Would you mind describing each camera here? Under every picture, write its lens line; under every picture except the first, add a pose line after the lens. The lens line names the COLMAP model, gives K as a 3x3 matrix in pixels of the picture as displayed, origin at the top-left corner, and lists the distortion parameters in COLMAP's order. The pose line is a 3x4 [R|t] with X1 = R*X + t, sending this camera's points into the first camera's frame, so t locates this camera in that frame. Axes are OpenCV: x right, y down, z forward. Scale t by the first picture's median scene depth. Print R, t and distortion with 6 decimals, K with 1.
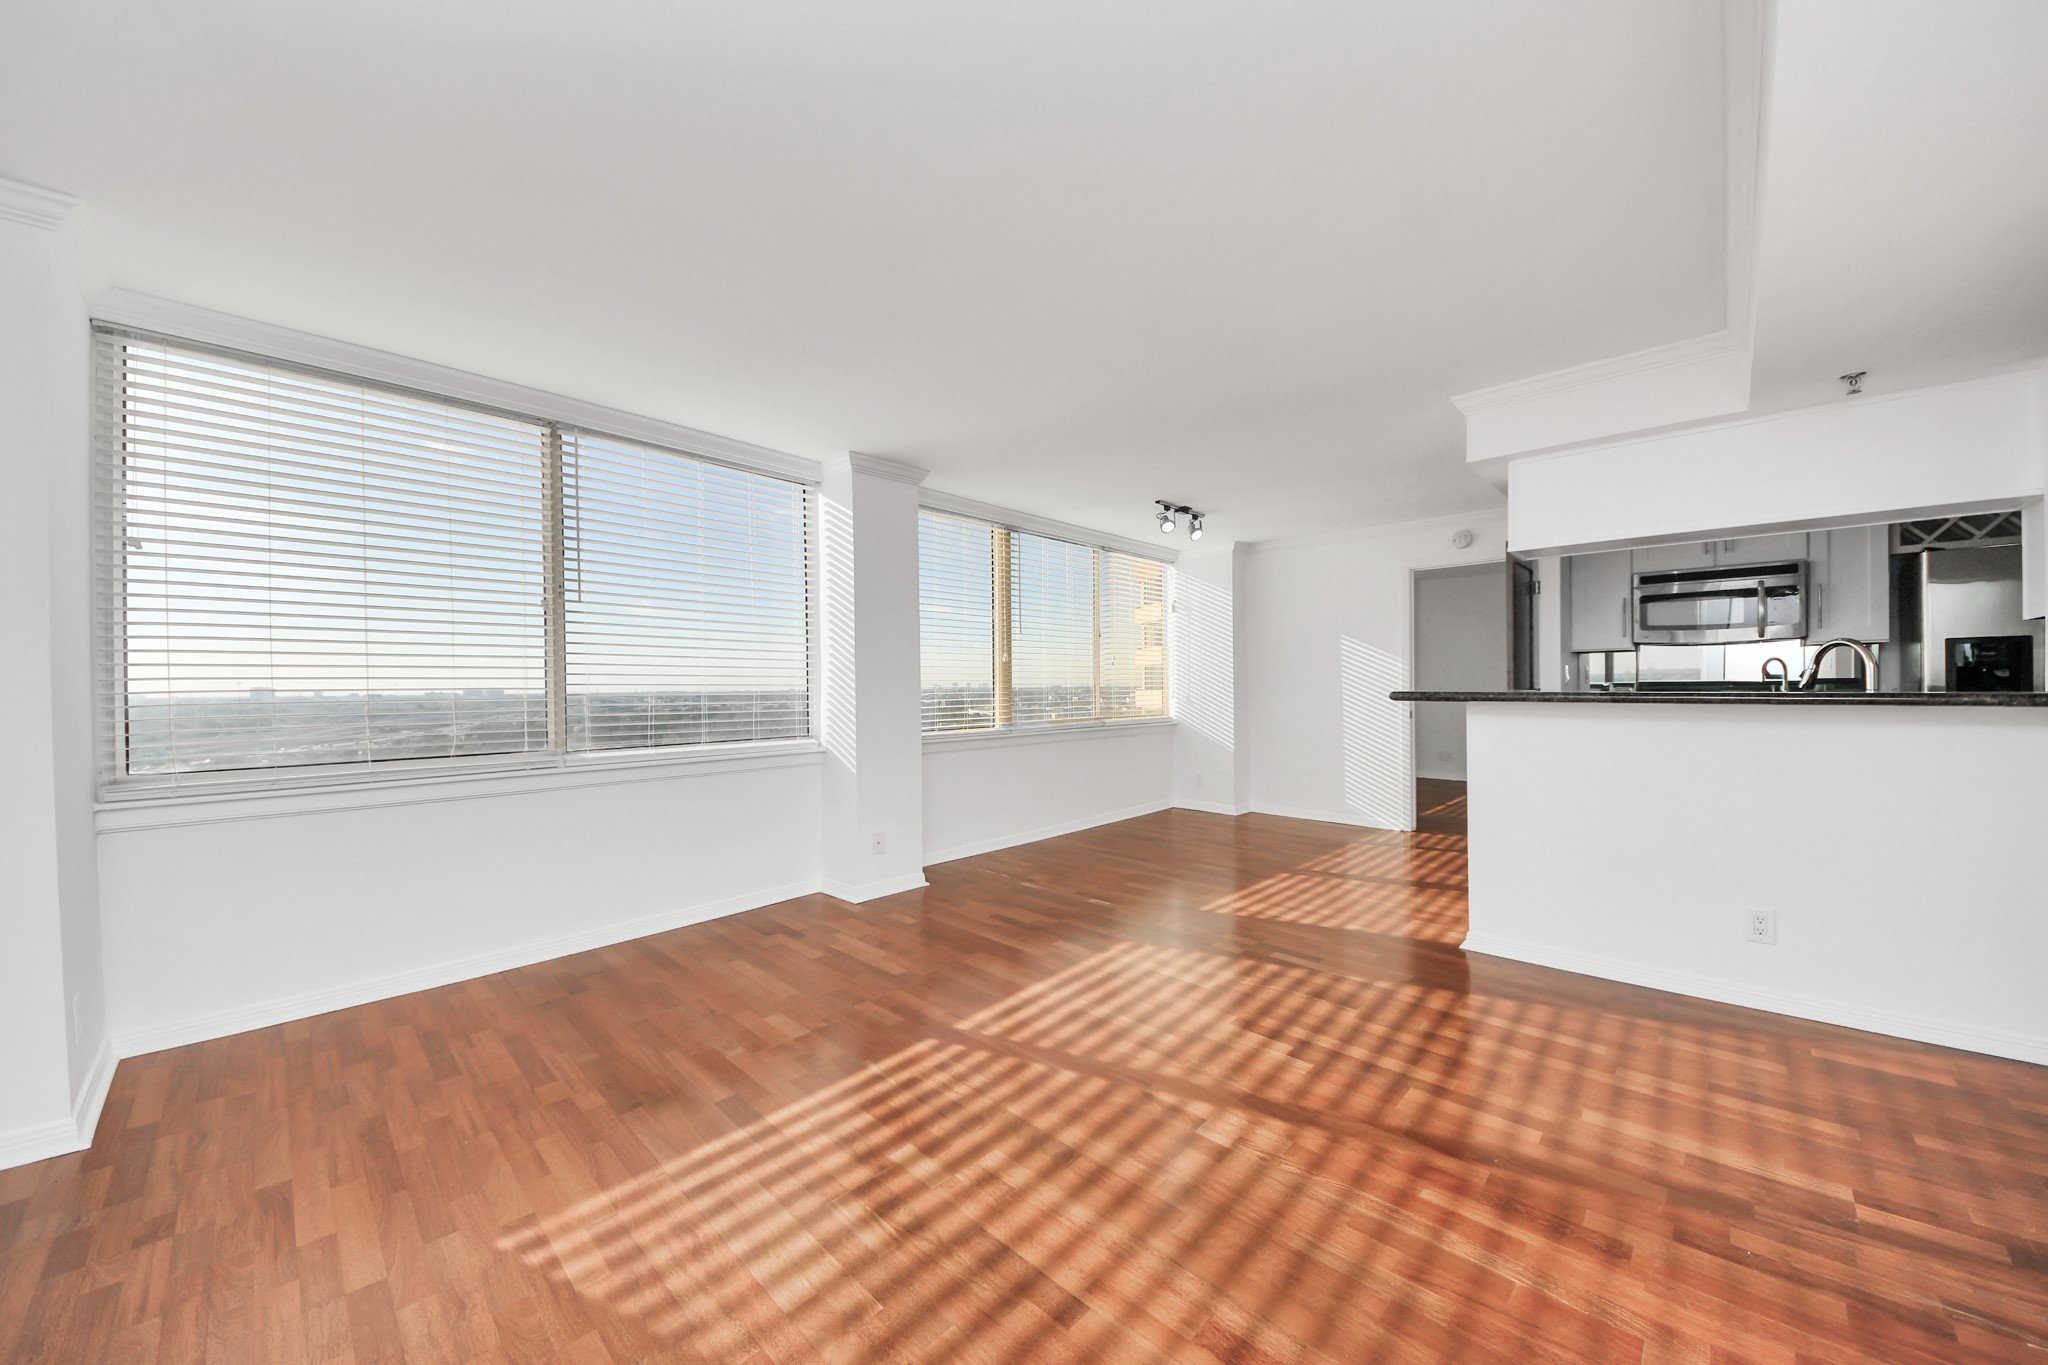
lens RADIAL K [[722.7, 0, 1029.0], [0, 722.7, 686.9], [0, 0, 1]] dist [0.042486, -0.027767]
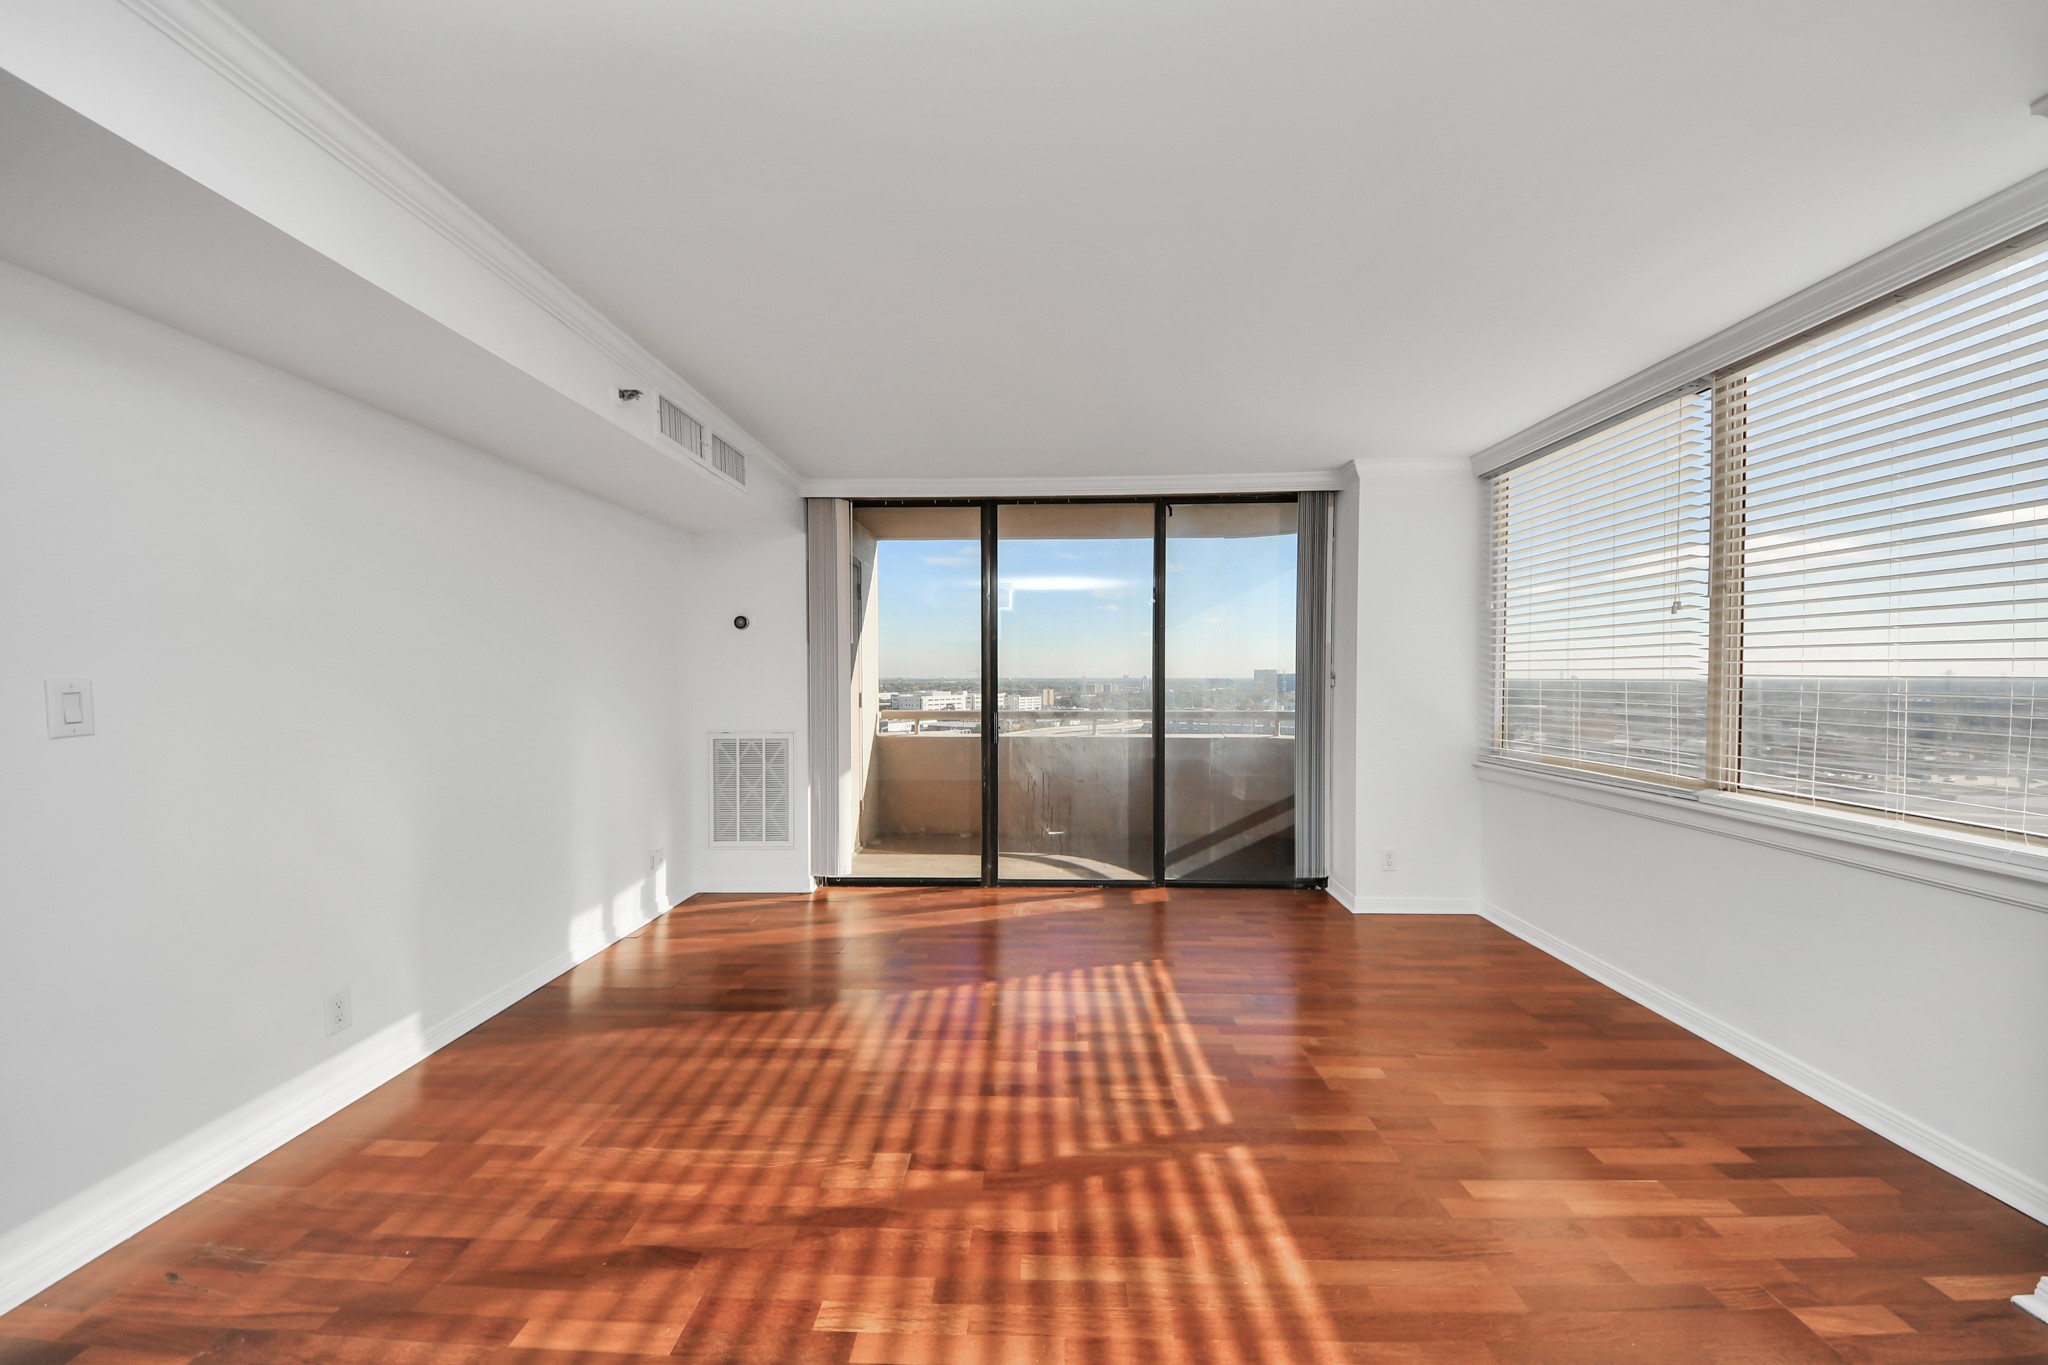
lens RADIAL K [[722.7, 0, 1029.0], [0, 722.7, 686.9], [0, 0, 1]] dist [0.042486, -0.027767]
pose [[-0.743666, 0.018411, -0.668298, 0.643566], [0.004892, 0.999744, 0.022099, -0.057945], [0.668533, 0.013165, -0.743566, 1.544403]]
